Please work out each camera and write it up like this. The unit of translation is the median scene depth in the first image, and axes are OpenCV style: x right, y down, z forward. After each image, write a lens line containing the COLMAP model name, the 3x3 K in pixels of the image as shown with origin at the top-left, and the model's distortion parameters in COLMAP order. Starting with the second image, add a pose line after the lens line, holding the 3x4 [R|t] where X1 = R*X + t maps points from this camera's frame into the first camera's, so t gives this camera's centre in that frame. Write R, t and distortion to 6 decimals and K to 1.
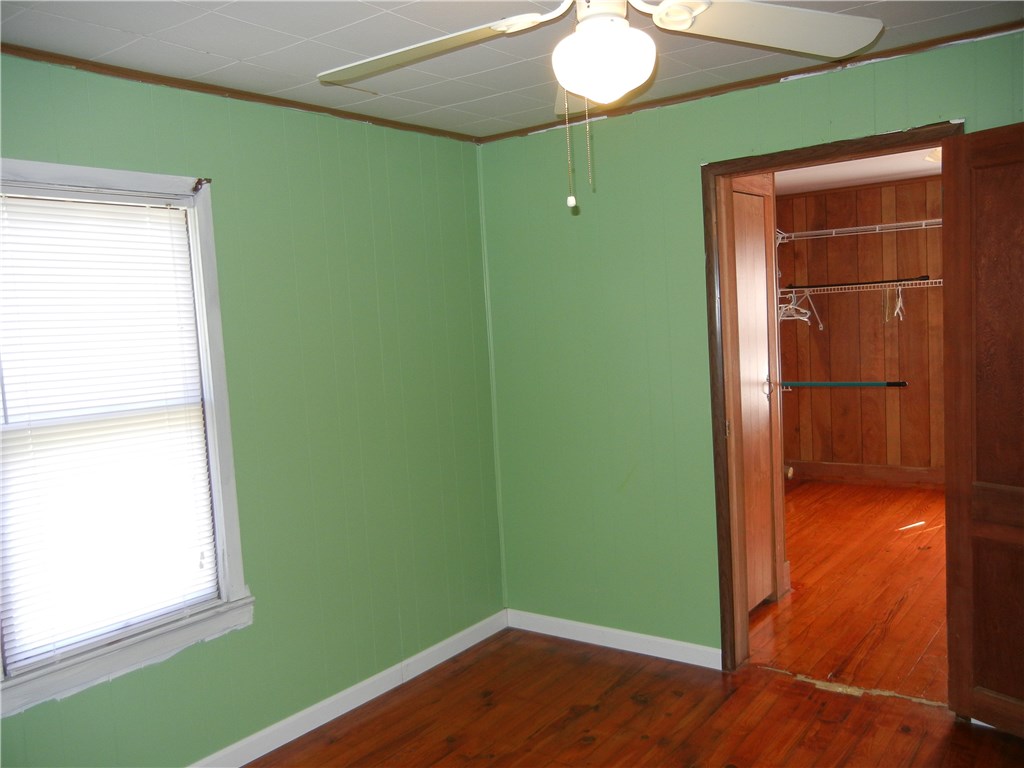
lens RADIAL K [[877.4, 0, 511.0], [0, 877.4, 385.1], [0, 0, 1]] dist [-0.005637, 0.014062]
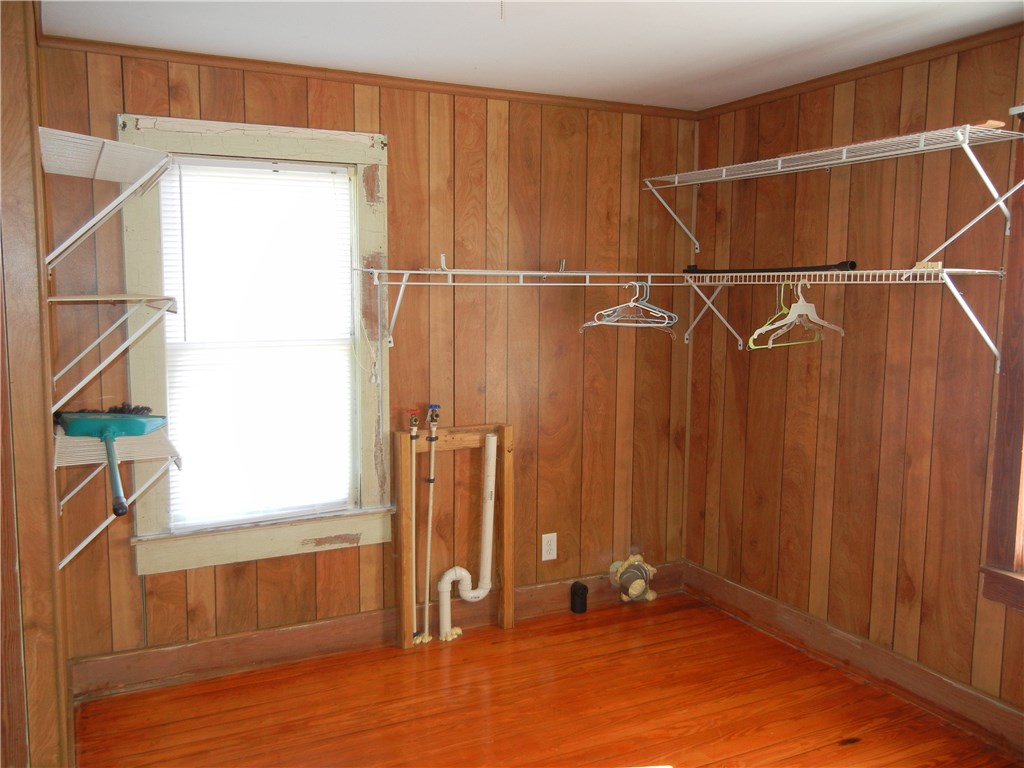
lens RADIAL K [[877.4, 0, 511.6], [0, 877.4, 383.7], [0, 0, 1]] dist [-0.005637, 0.014062]
pose [[0.897840, 0.114263, -0.425238, 0.478708], [-0.097770, 0.993369, 0.060492, -0.062871], [0.429330, -0.012737, 0.903058, 0.441758]]
